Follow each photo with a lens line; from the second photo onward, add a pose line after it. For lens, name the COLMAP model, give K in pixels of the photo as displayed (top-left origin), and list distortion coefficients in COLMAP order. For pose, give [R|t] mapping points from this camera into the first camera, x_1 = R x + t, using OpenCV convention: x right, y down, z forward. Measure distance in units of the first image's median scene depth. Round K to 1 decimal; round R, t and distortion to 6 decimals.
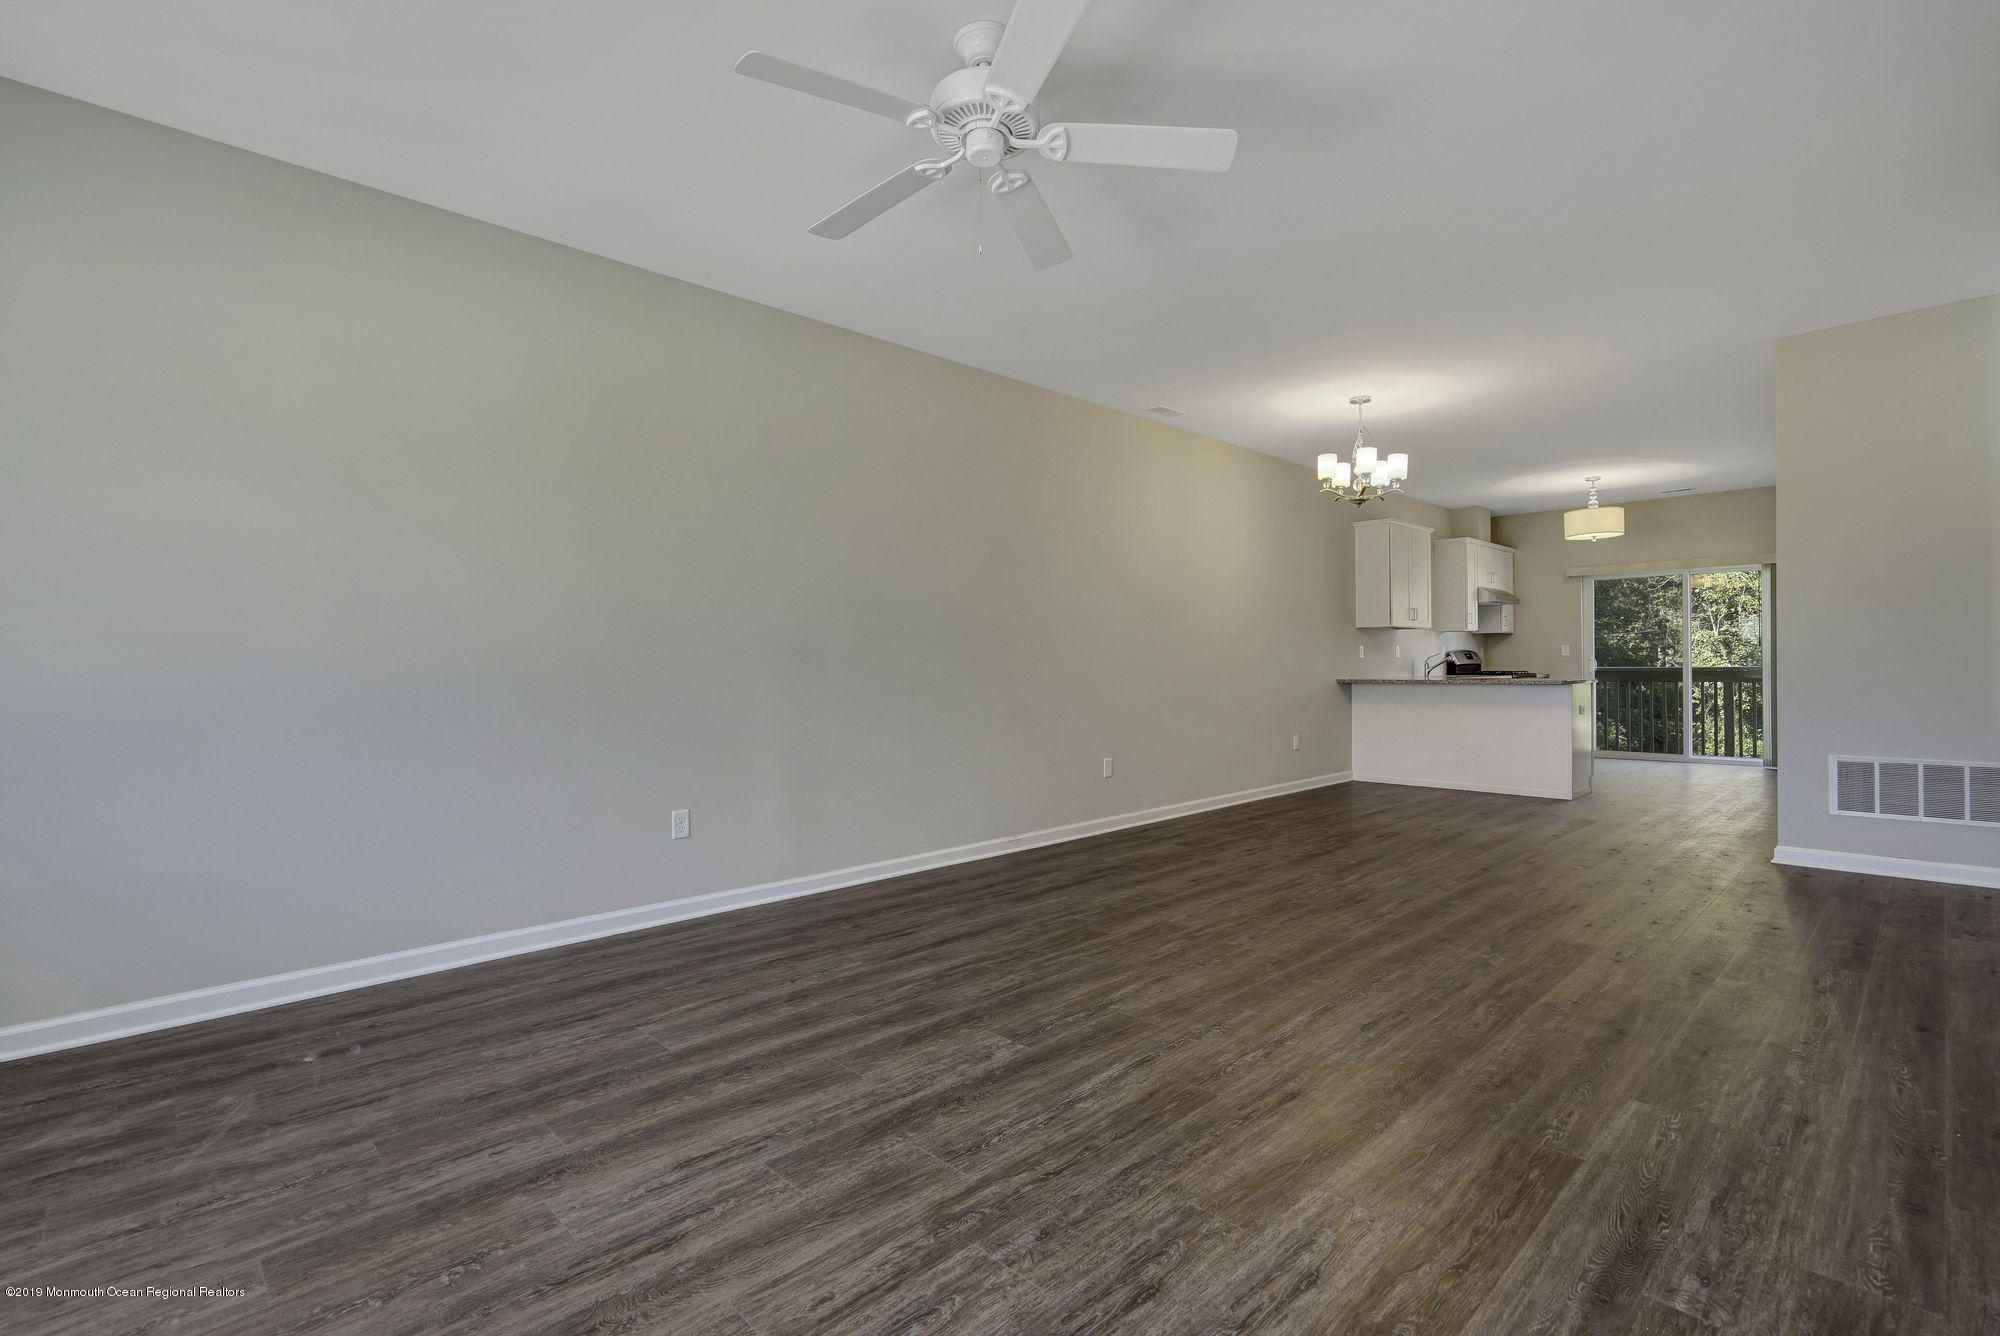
lens RADIAL K [[916.5, 0, 1002.6], [0, 916.5, 670.0], [0, 0, 1]] dist [-0.002283, -0.000005]
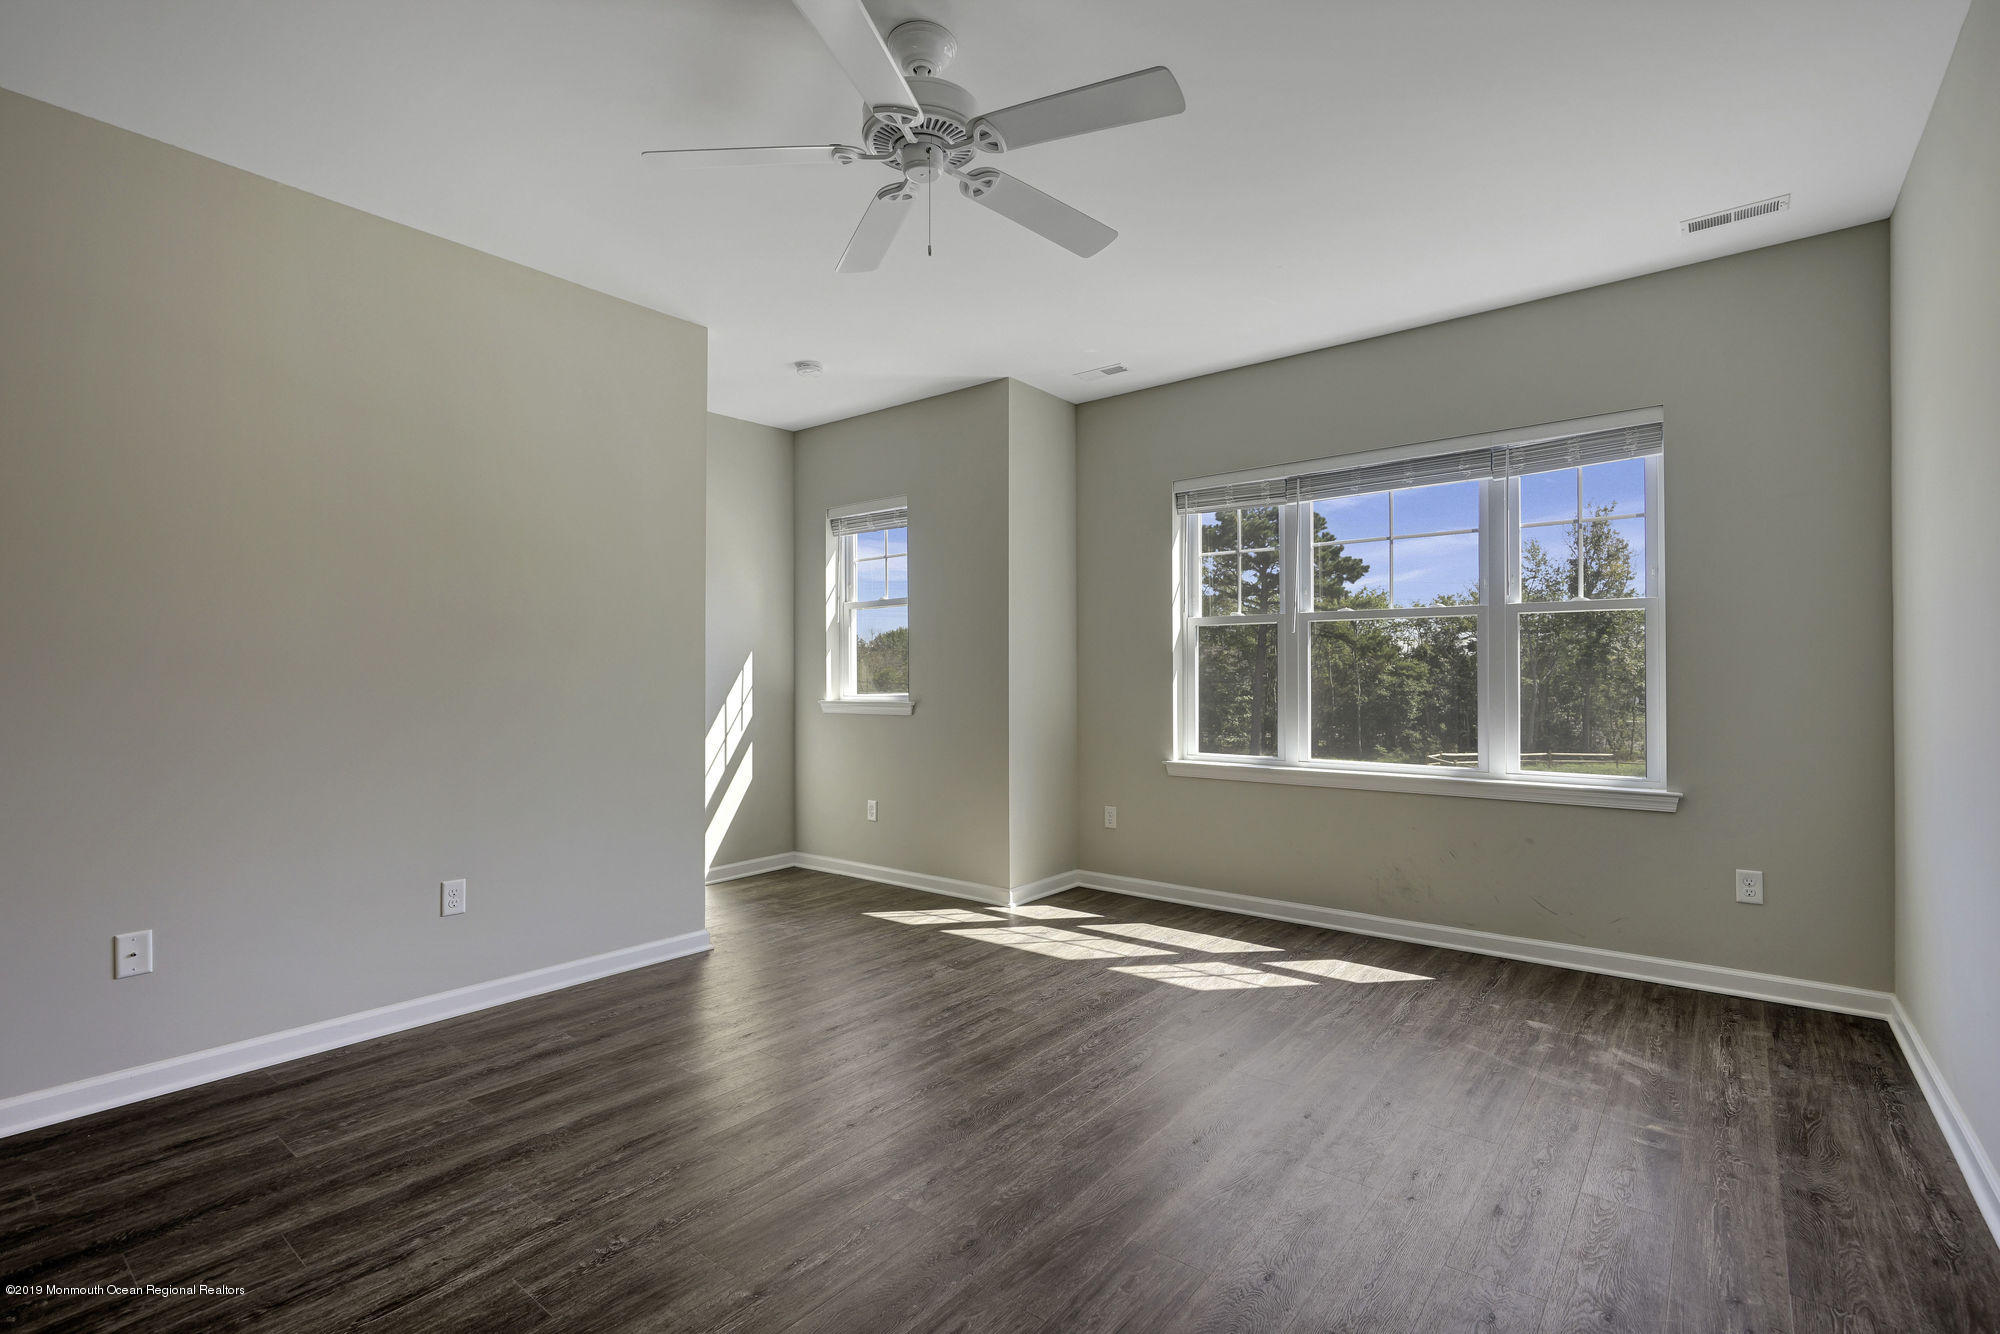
lens RADIAL K [[916.5, 0, 1002.6], [0, 916.5, 669.0], [0, 0, 1]] dist [-0.002283, -0.000005]
pose [[-0.991535, 0.012610, -0.129223, 0.007935], [0.013413, 0.999896, -0.005343, -0.016167], [0.129143, -0.007031, -0.991601, 0.572882]]
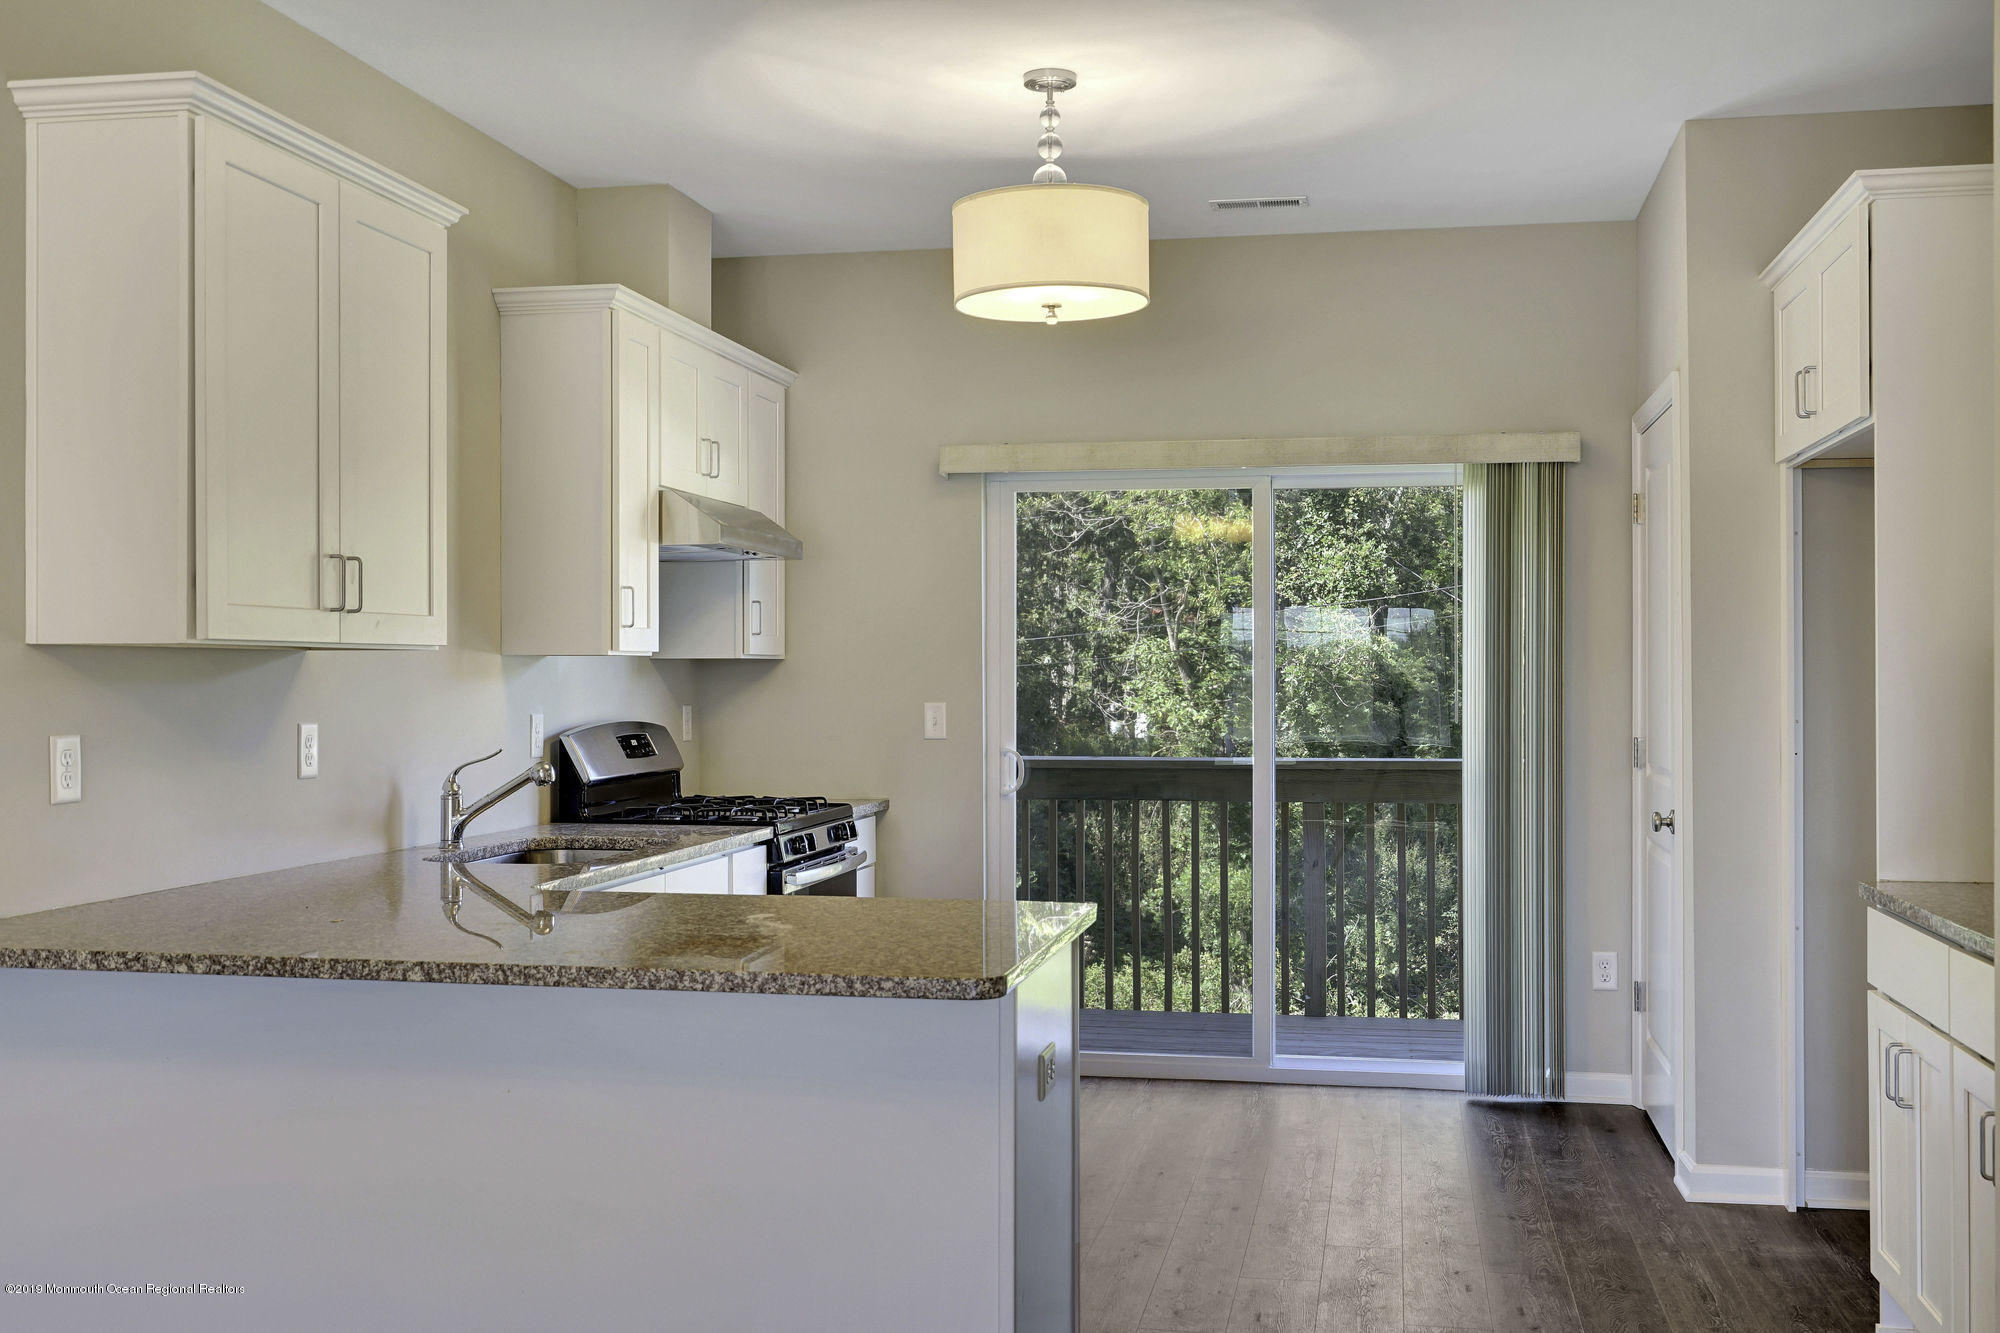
lens RADIAL K [[1967.0, 0, 1000.0], [0, 1967.0, 666.5], [0, 0, 1]] dist [0.002408, 0.001141]
pose [[0.821650, 0.012027, 0.569866, 0.327523], [-0.005168, 0.999893, -0.013651, -0.037807], [-0.569969, 0.008271, 0.821624, 0.568278]]
